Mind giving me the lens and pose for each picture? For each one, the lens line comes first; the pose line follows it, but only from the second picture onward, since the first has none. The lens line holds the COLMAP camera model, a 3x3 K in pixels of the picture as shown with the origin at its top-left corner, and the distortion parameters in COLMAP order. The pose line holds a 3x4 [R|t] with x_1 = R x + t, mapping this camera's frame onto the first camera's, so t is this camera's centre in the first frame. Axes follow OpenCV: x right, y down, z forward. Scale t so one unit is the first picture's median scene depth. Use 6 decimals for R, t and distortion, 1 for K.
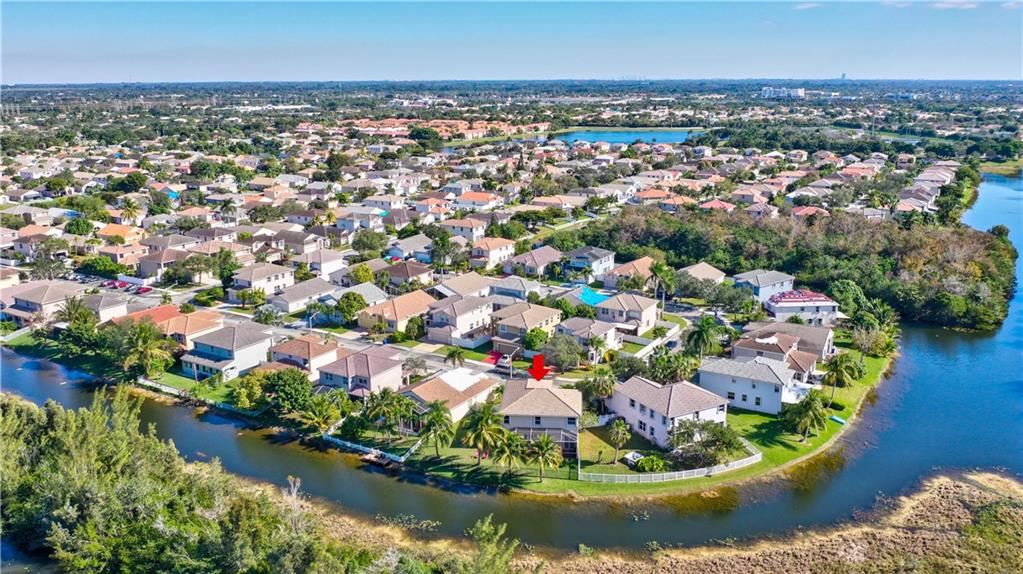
lens RADIAL K [[774.5, 0, 511.5], [0, 774.5, 287.0], [0, 0, 1]] dist [-0.008222, -0.003454]
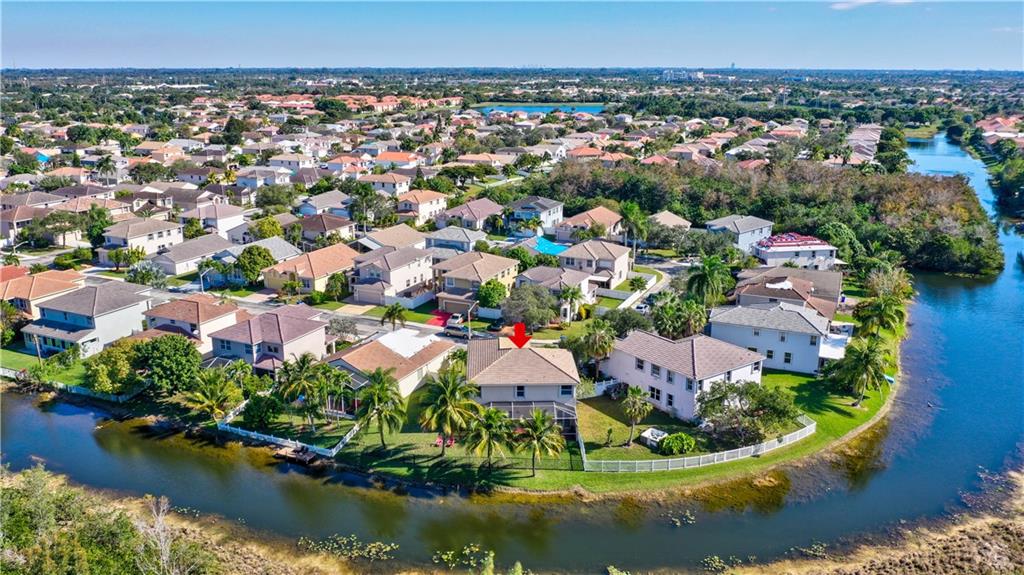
lens RADIAL K [[775.2, 0, 512.0], [0, 775.2, 287.5], [0, 0, 1]] dist [-0.008222, -0.003454]
pose [[0.993346, -0.022966, 0.112856, -0.034714], [0.020038, 0.999434, 0.027004, 0.035063], [-0.113412, -0.024563, 0.993244, 0.177506]]
